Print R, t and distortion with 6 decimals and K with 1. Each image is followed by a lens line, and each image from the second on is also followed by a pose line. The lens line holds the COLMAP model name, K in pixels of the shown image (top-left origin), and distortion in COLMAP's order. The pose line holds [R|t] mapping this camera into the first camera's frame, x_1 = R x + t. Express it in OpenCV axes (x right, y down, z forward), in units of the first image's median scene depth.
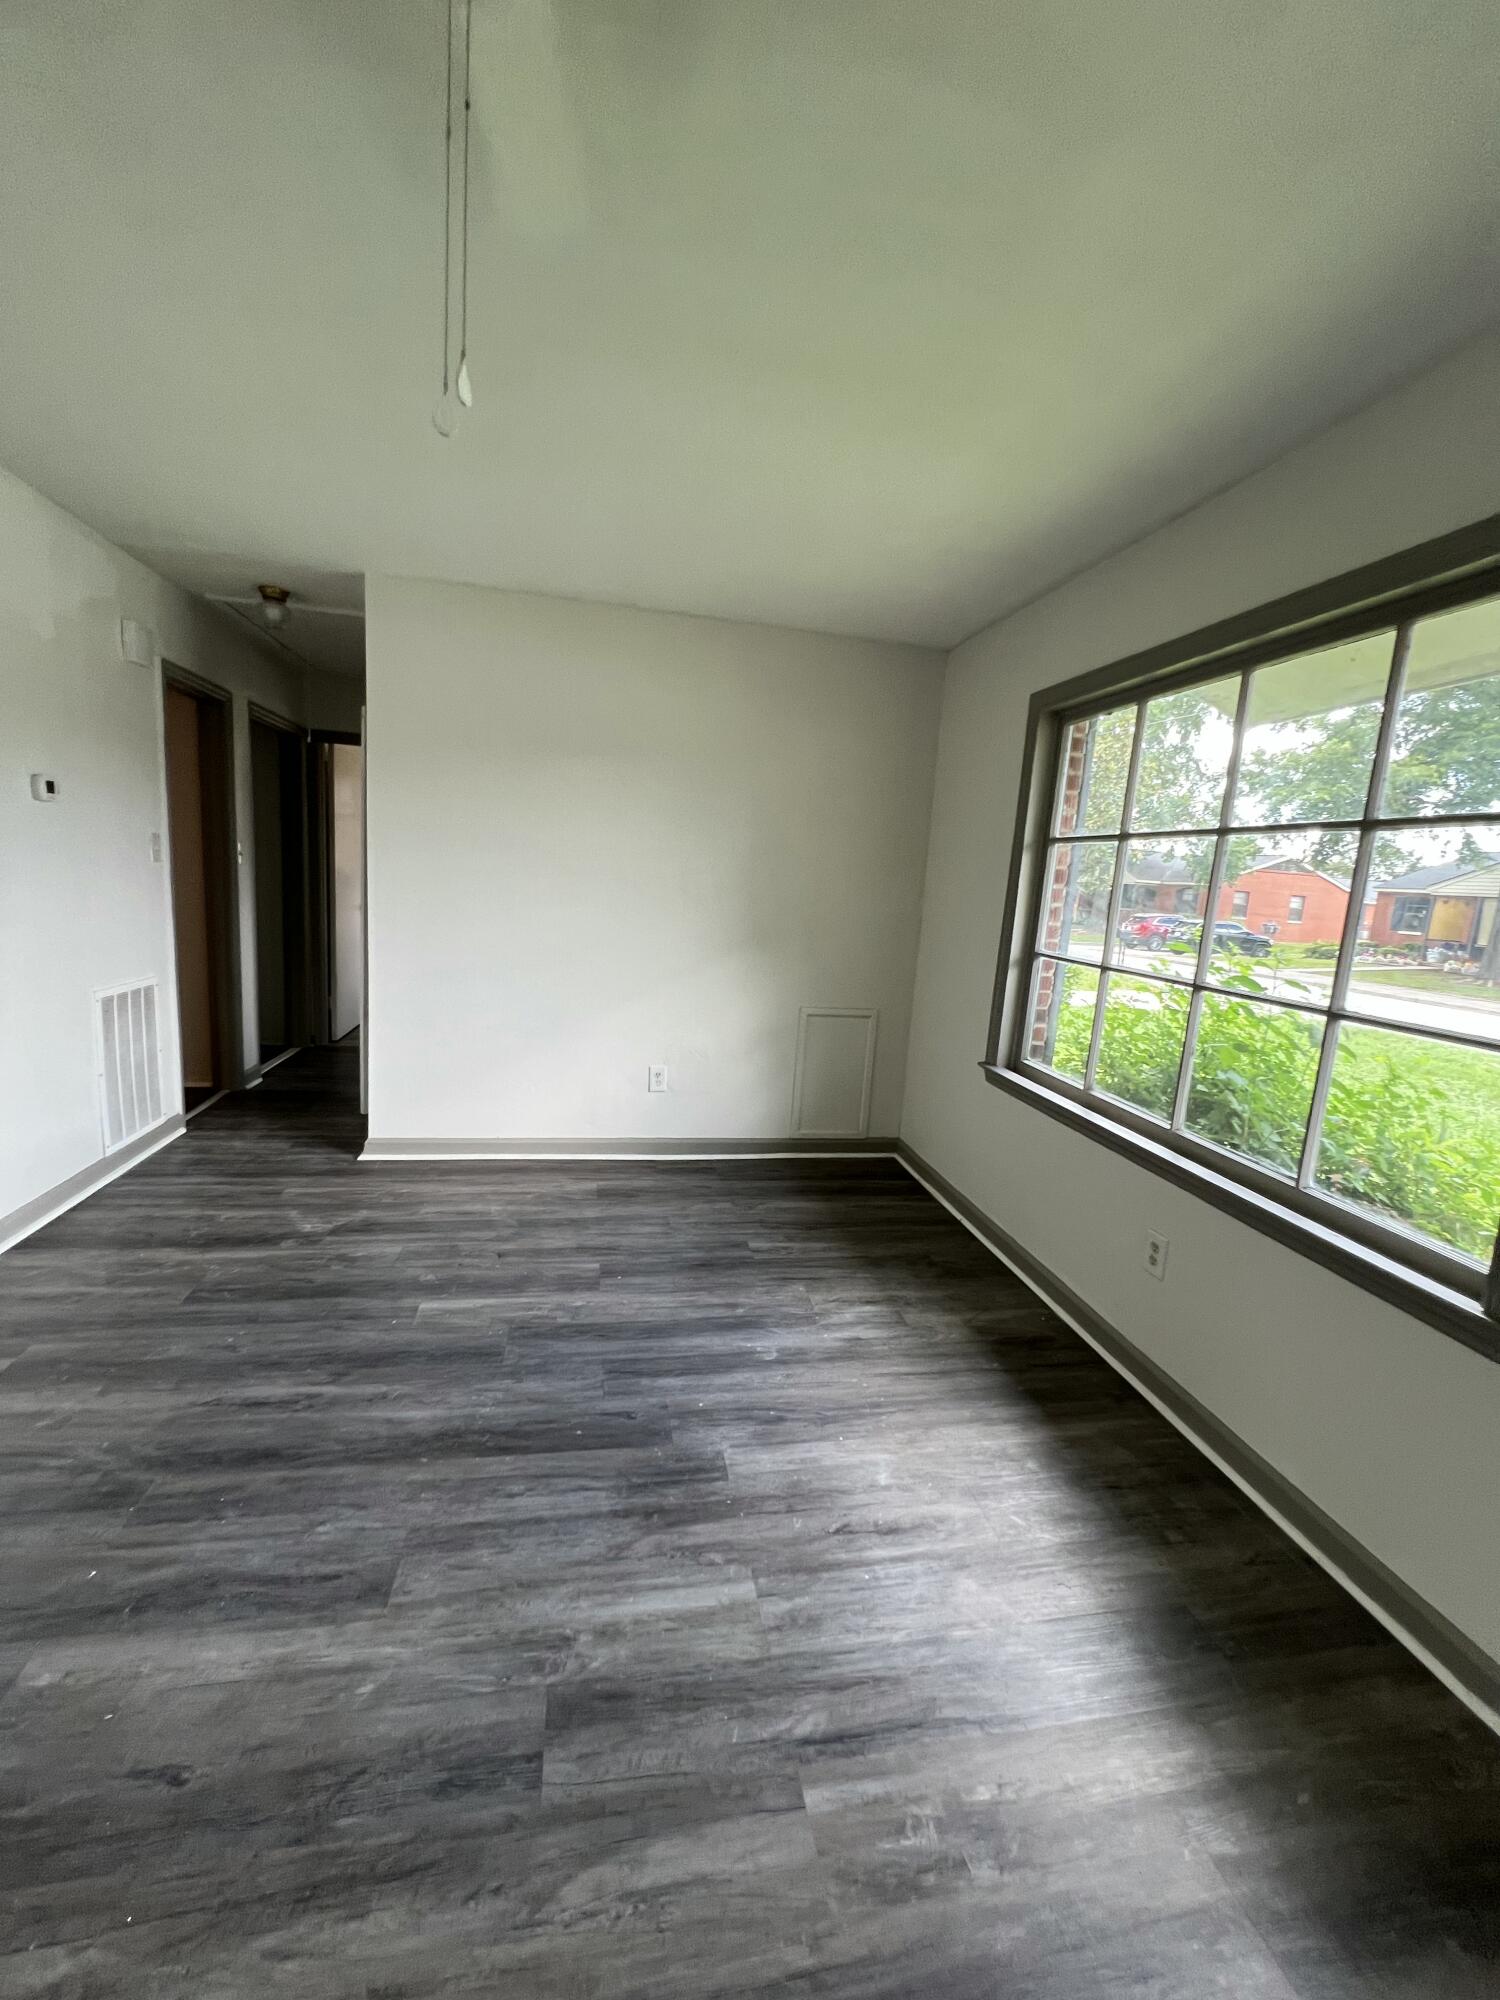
lens RADIAL K [[800.4, 0, 749.0], [0, 800.4, 1007.0], [0, 0, 1]] dist [-0.006177, 0.001995]
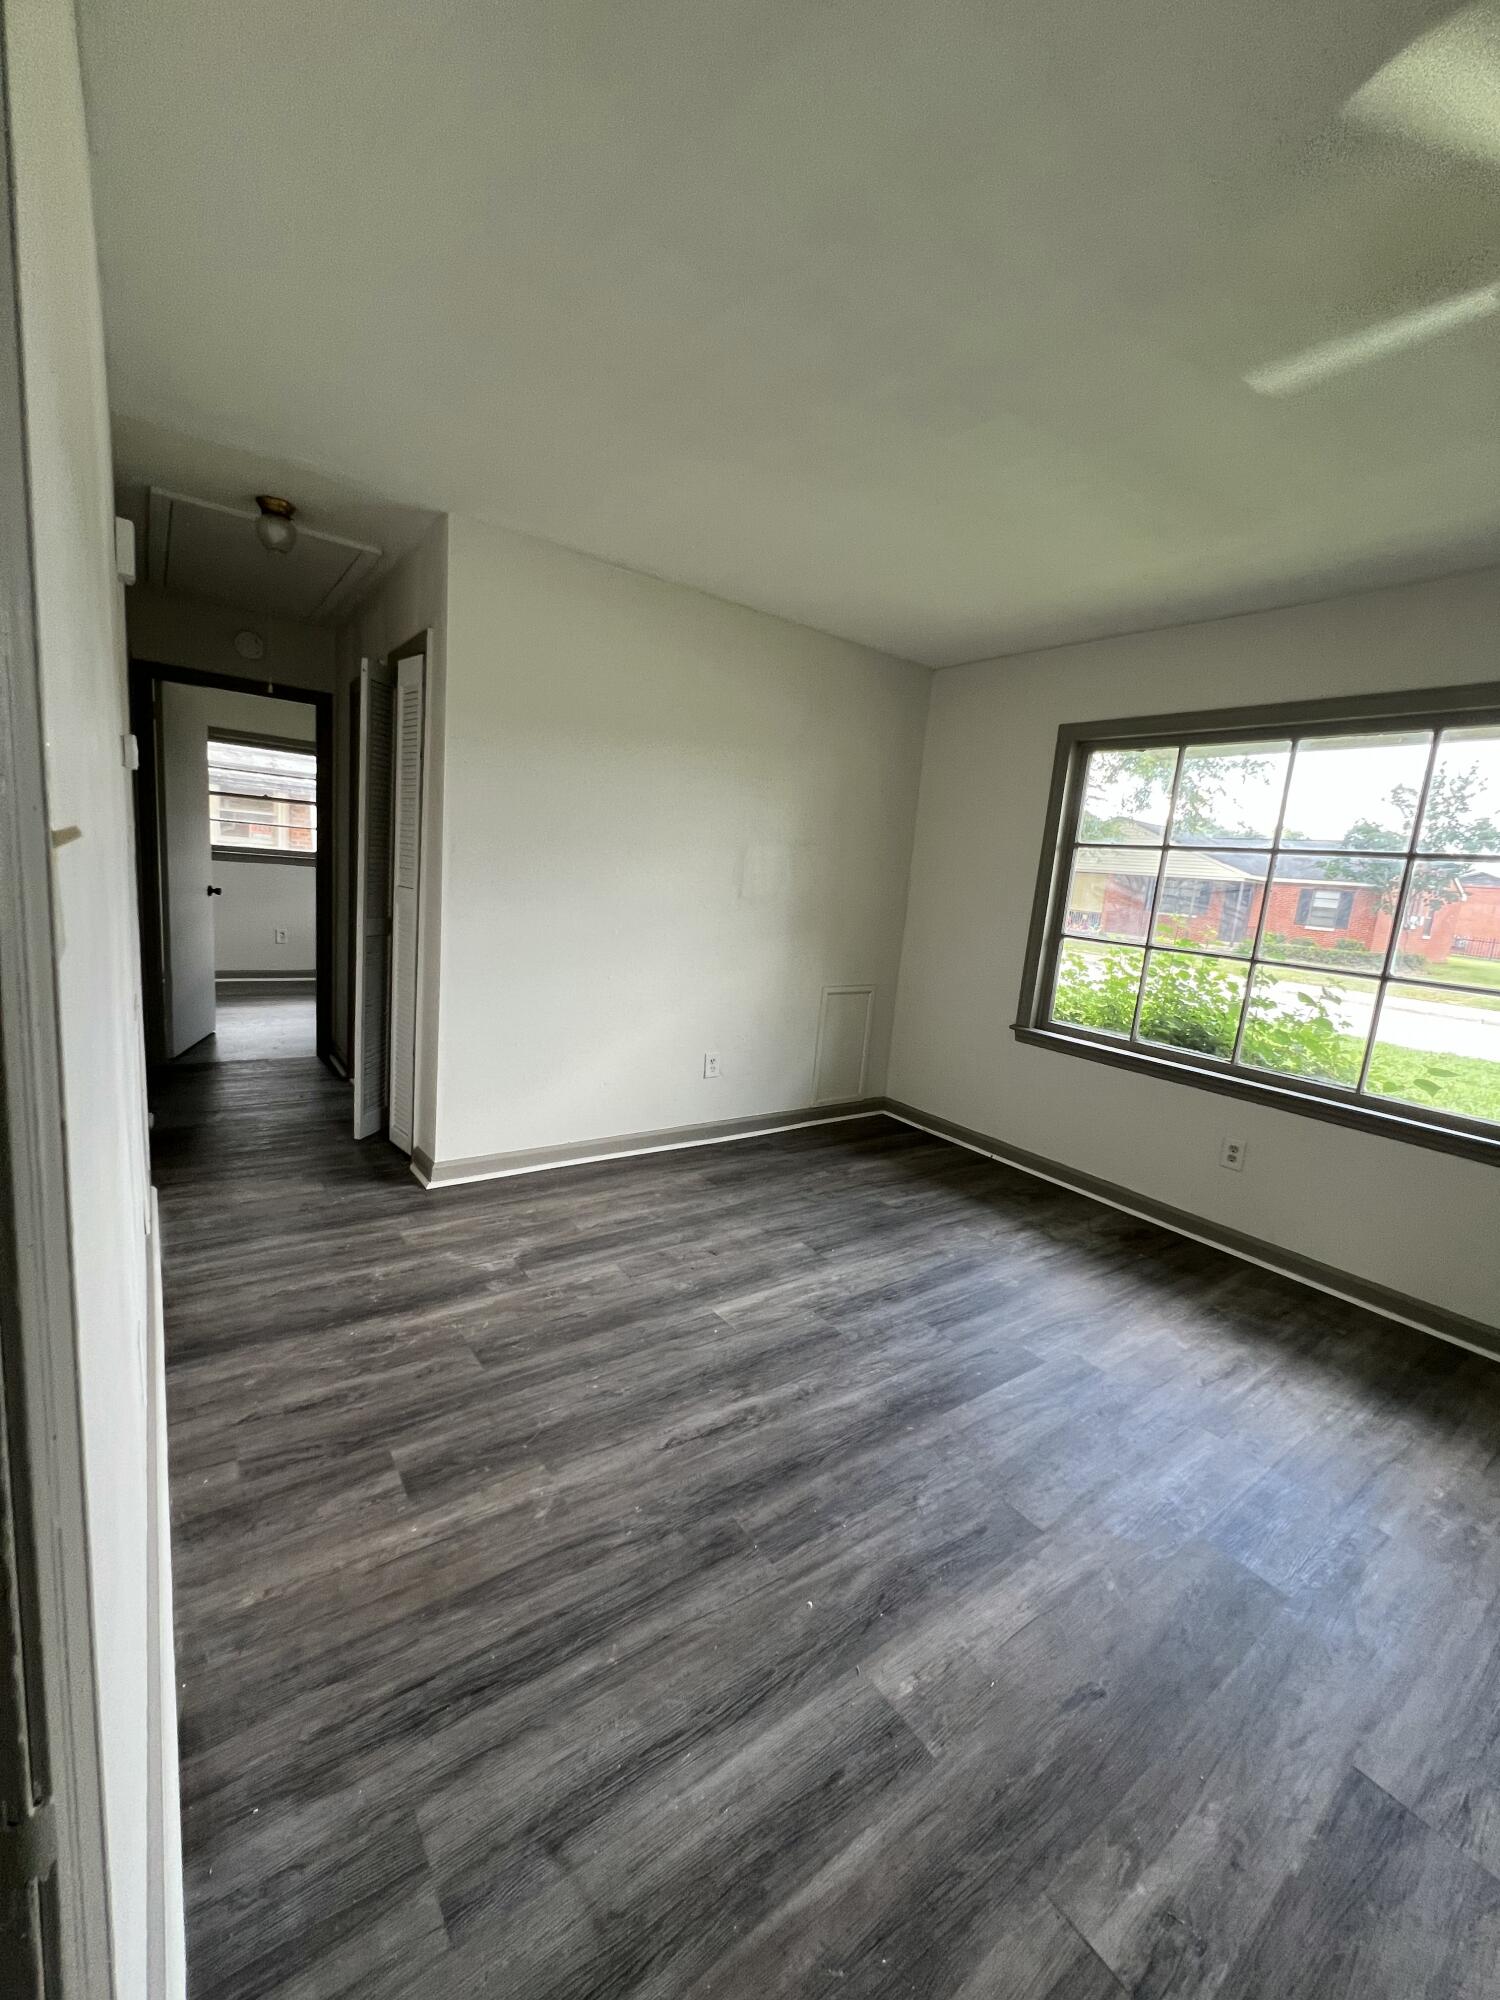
lens RADIAL K [[803.3, 0, 750.0], [0, 803.3, 1000.0], [0, 0, 1]] dist [-0.002124, 0.000379]
pose [[0.905594, -0.061412, 0.419677, -0.711602], [0.047207, 0.997908, 0.044160, -0.051307], [-0.421511, -0.020180, 0.906599, 0.077048]]
